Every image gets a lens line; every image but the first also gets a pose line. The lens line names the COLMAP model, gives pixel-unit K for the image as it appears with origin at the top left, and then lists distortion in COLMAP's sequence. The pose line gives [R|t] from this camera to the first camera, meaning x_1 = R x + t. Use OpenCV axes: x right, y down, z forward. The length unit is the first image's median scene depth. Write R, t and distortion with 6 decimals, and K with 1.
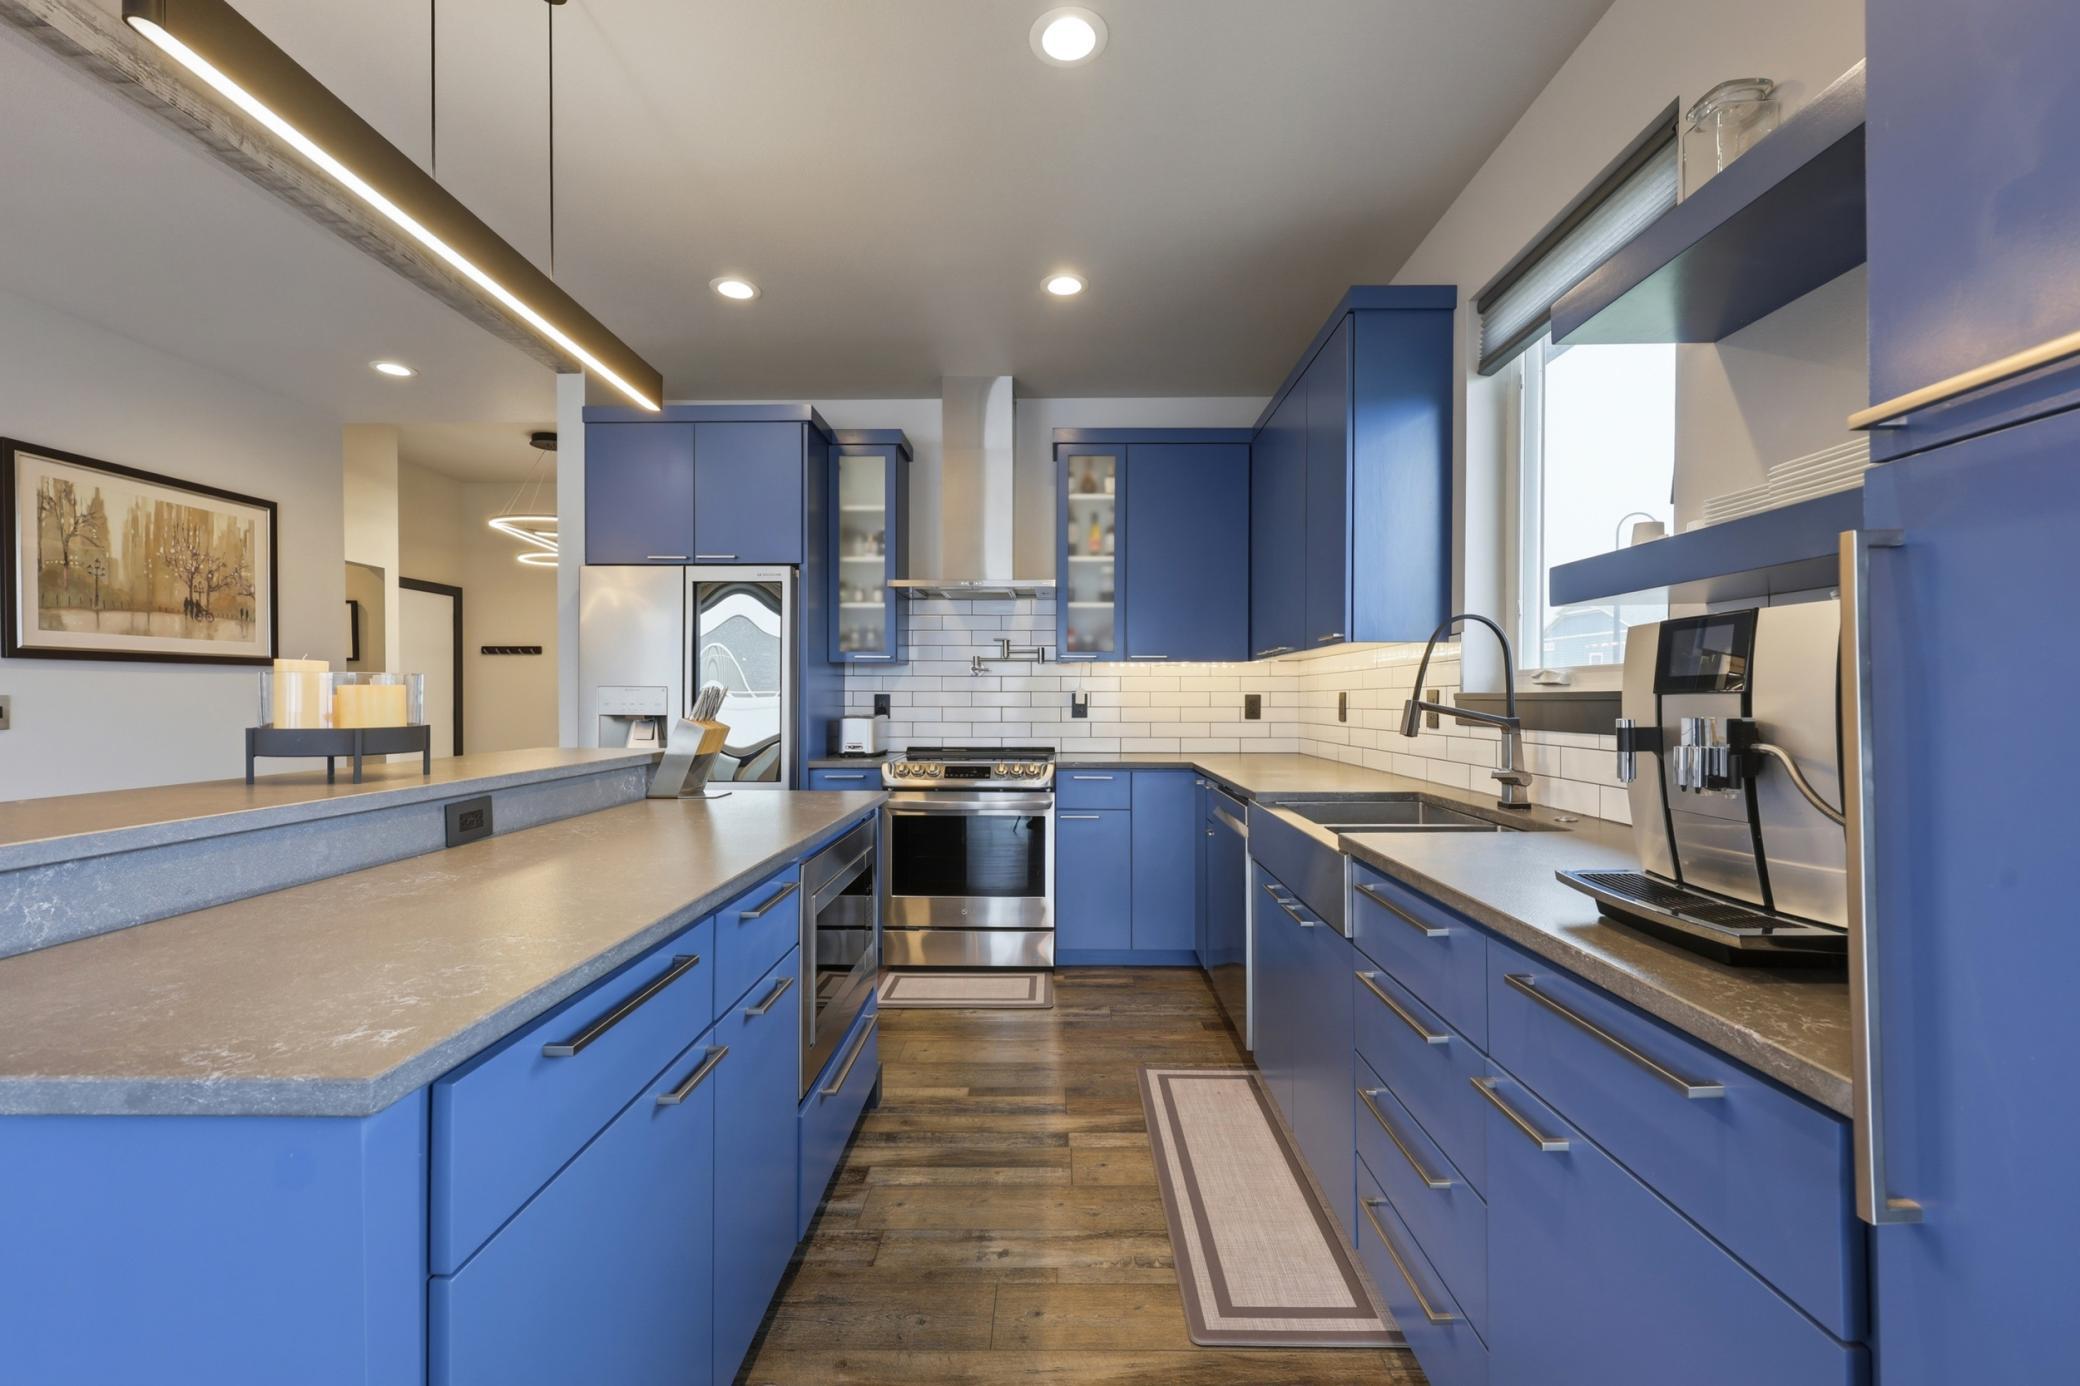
lens RADIAL K [[853.5, 0, 1050.2], [0, 853.5, 700.4], [0, 0, 1]] dist [0.007056, -0.001165]
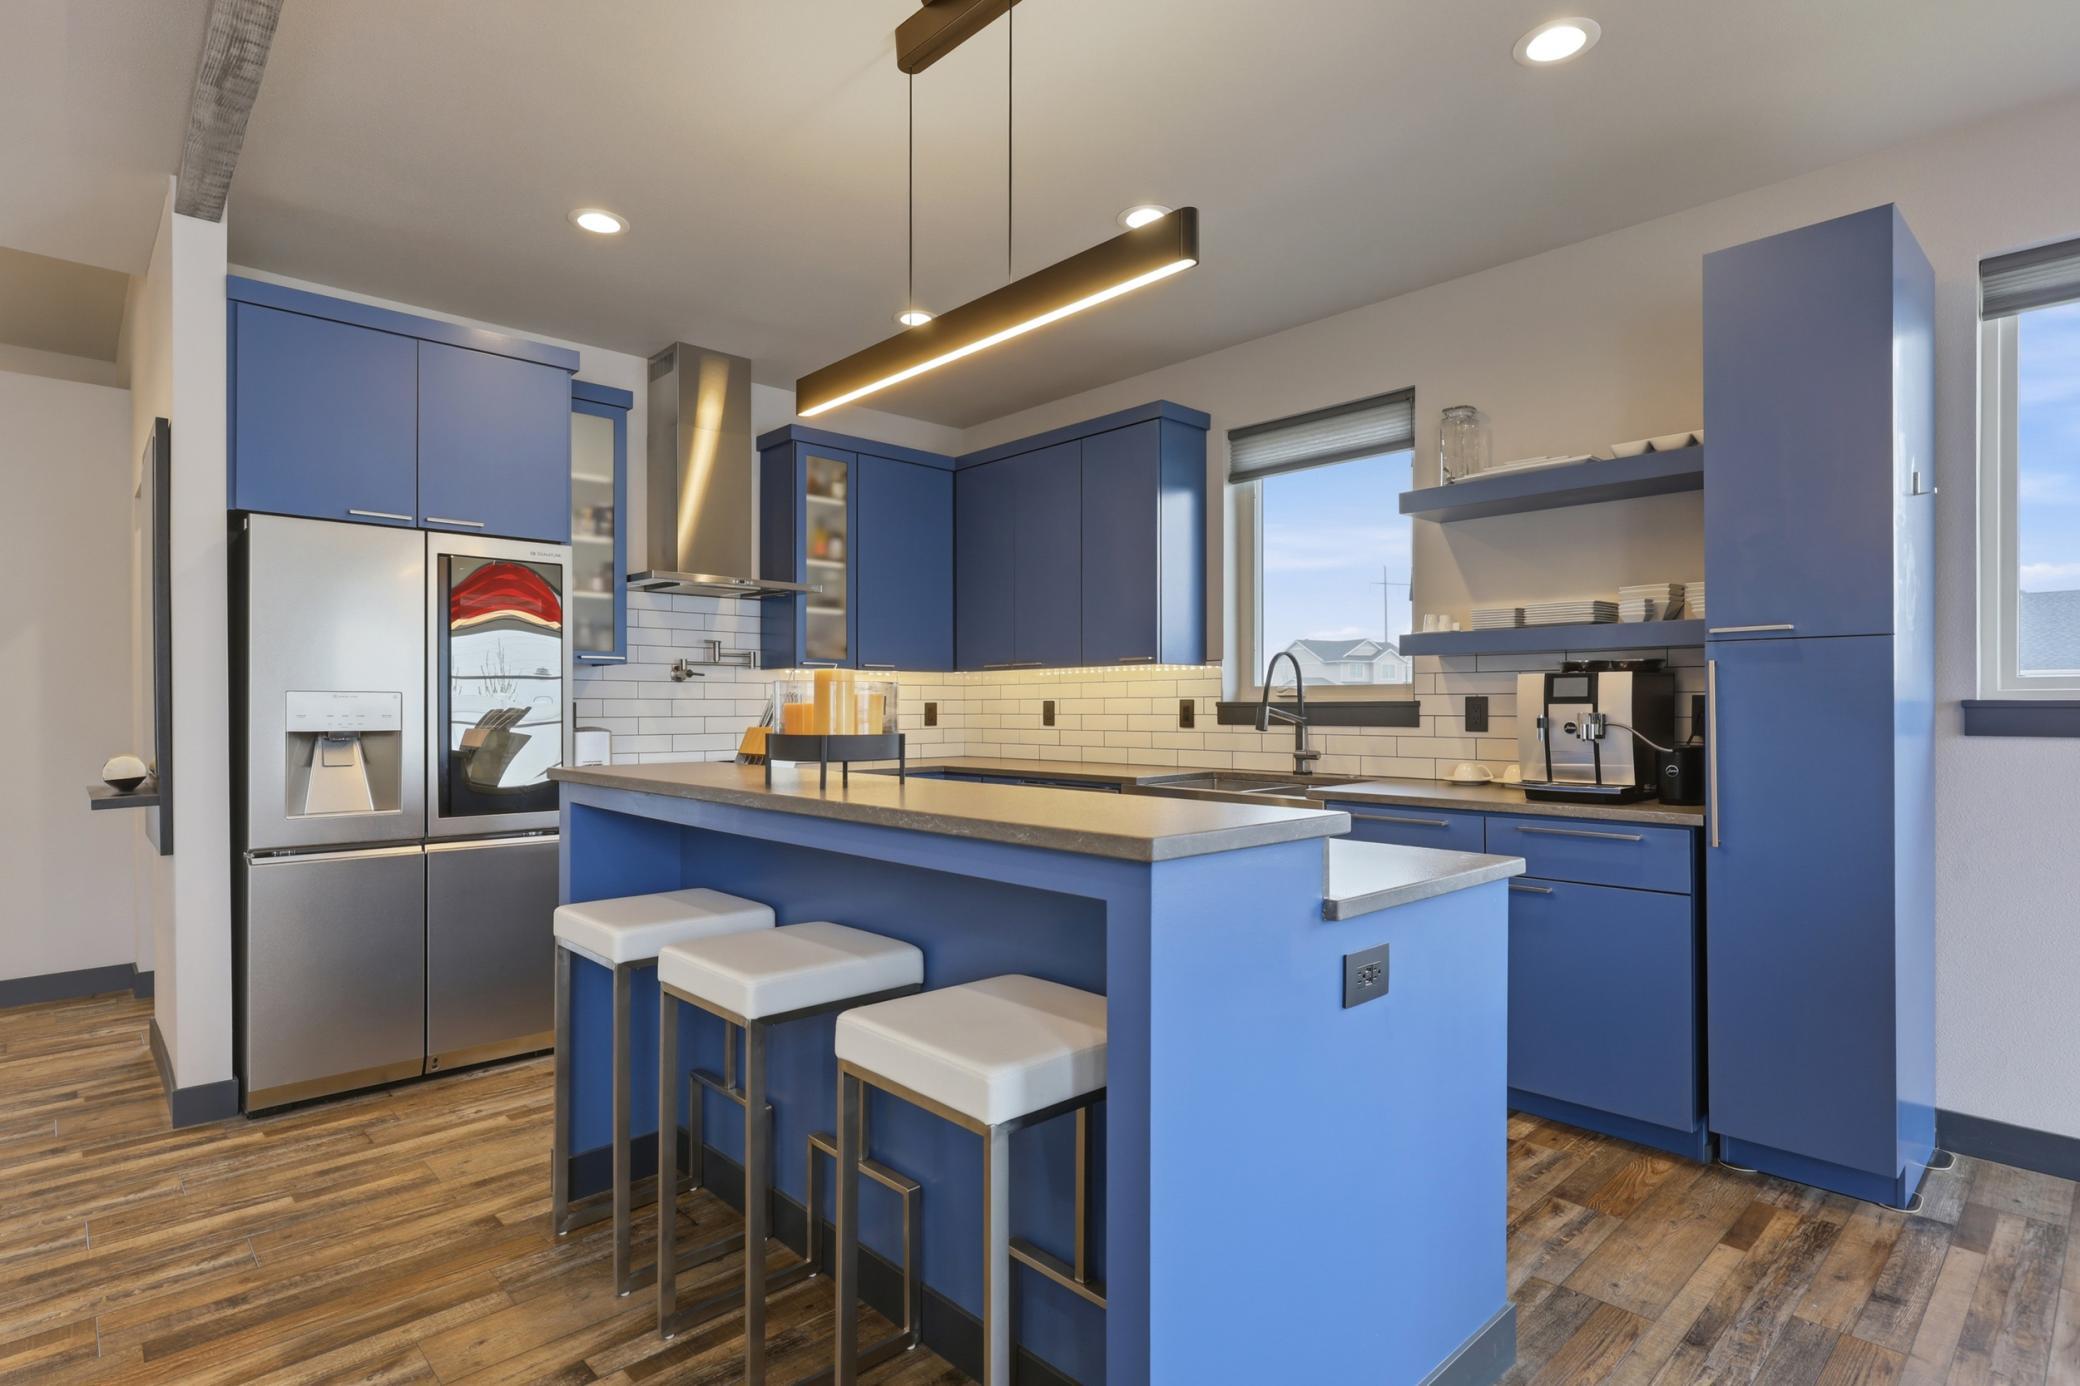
lens RADIAL K [[1052.6, 0, 1041.8], [0, 1052.6, 698.6], [0, 0, 1]] dist [0.011023, 0.001142]
pose [[0.721290, 0.003023, 0.692627, -0.715022], [0.003514, 0.999962, -0.008023, -0.001161], [-0.692625, 0.008221, 0.721251, -0.046512]]
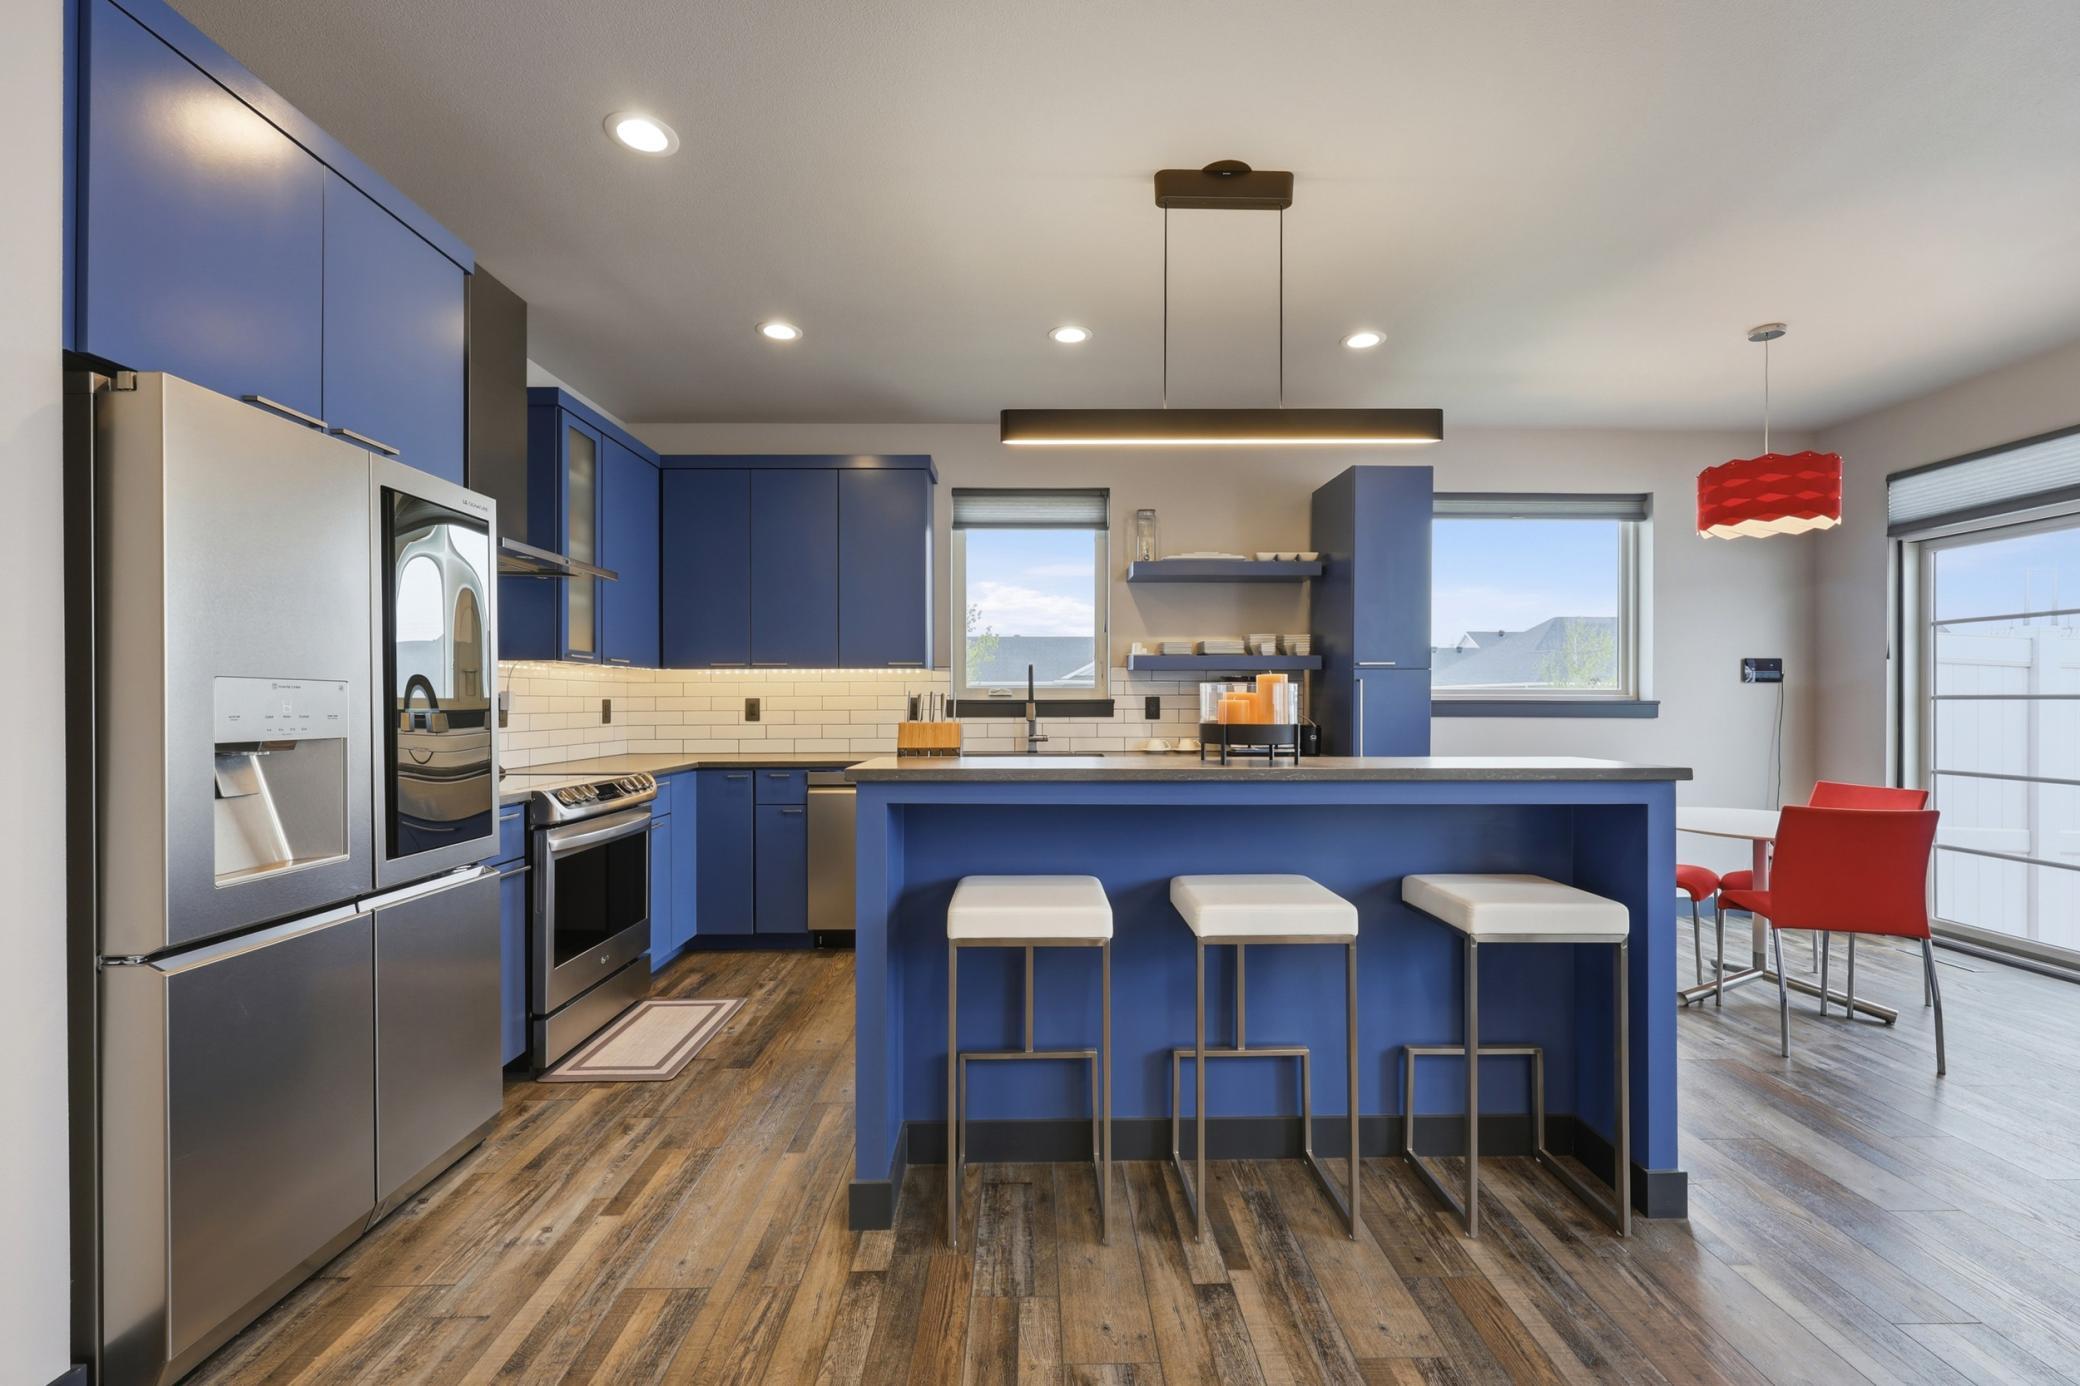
lens RADIAL K [[853.5, 0, 1043.7], [0, 853.5, 700.1], [0, 0, 1]] dist [0.007056, -0.001165]
pose [[-0.027024, 0.002983, 0.999630, -1.009403], [0.004232, 0.999987, -0.002869, -0.001663], [-0.999626, 0.004153, -0.027037, 0.635640]]
